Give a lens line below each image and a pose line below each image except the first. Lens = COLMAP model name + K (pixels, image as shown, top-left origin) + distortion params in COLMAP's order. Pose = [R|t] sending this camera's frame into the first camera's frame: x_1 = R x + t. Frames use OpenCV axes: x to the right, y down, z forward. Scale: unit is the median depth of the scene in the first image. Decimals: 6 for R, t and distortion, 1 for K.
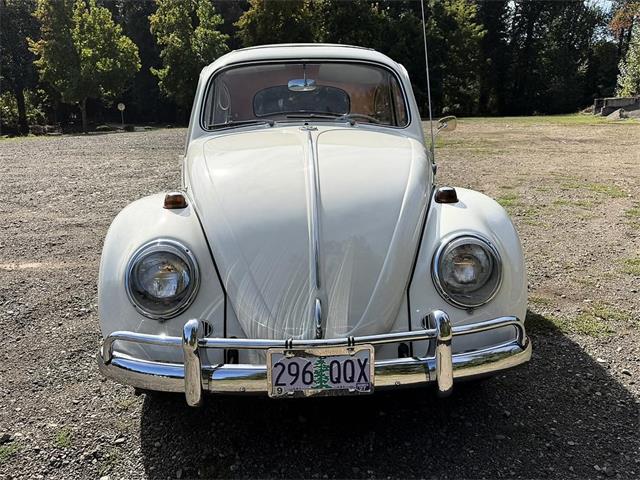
lens RADIAL K [[521.5, 0, 317.2], [0, 521.5, 236.2], [0, 0, 1]] dist [0.016134, -0.009632]
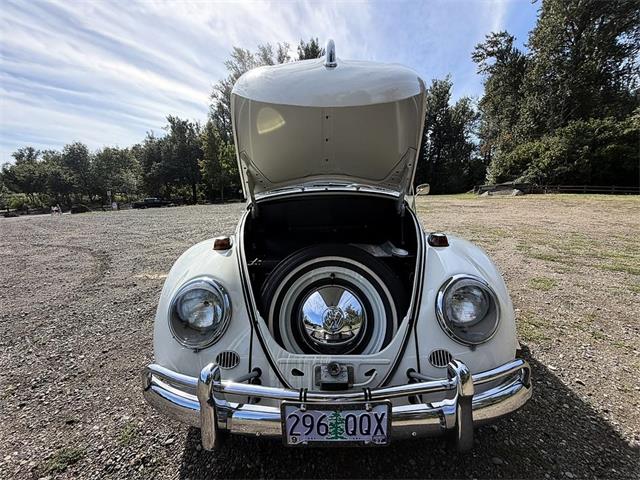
lens RADIAL K [[256.4, 0, 318.9], [0, 256.4, 238.9], [0, 0, 1]] dist [0.002818, 0.000157]
pose [[0.998353, 0.006700, -0.056975, -0.000182], [-0.009988, 0.998288, -0.057623, -0.046210], [0.056491, 0.058097, 0.996711, 0.385349]]
